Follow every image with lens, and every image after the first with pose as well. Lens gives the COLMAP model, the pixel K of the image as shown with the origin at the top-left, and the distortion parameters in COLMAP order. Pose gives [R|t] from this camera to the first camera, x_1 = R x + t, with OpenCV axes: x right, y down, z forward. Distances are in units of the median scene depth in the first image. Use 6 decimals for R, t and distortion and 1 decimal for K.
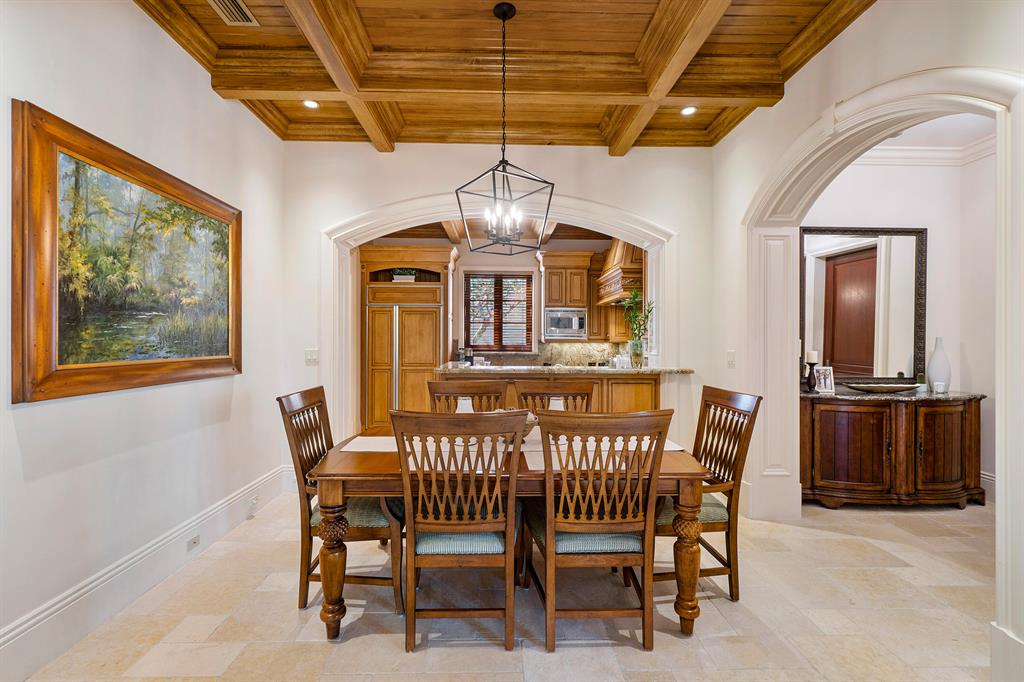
lens RADIAL K [[449.3, 0, 505.5], [0, 449.3, 341.1], [0, 0, 1]] dist [0.001434, 0.000209]
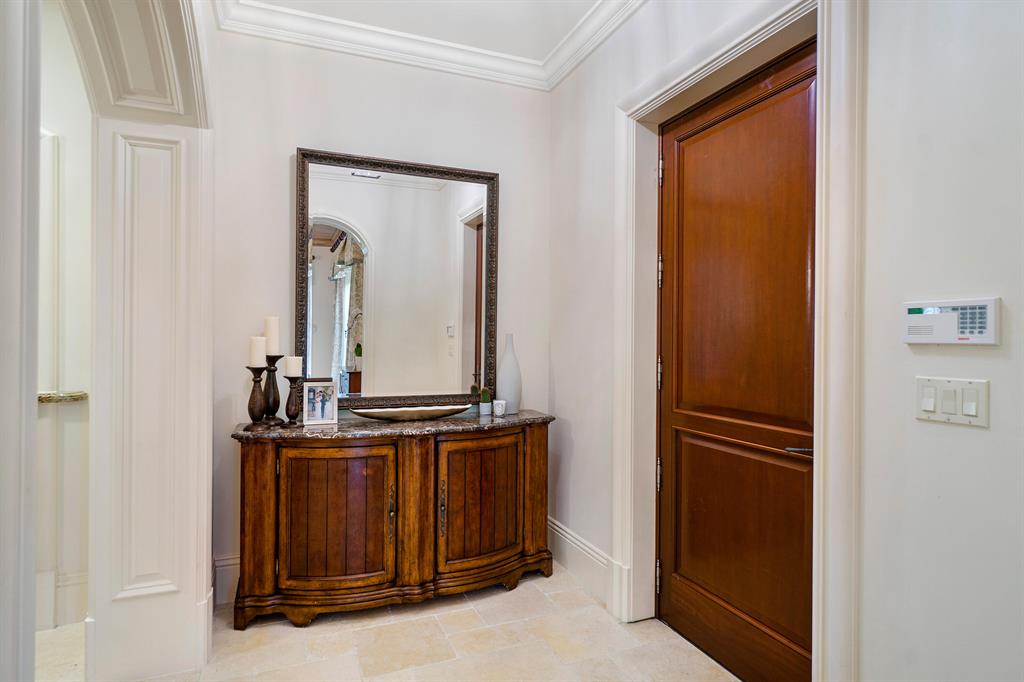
lens RADIAL K [[558.1, 0, 512.0], [0, 558.1, 341.0], [0, 0, 1]] dist [0.002686, 0.000589]
pose [[0.934201, -0.001468, 0.356744, 0.729391], [0.000736, 0.999997, 0.002187, 0.000918], [-0.356746, -0.001780, 0.934200, 0.226428]]
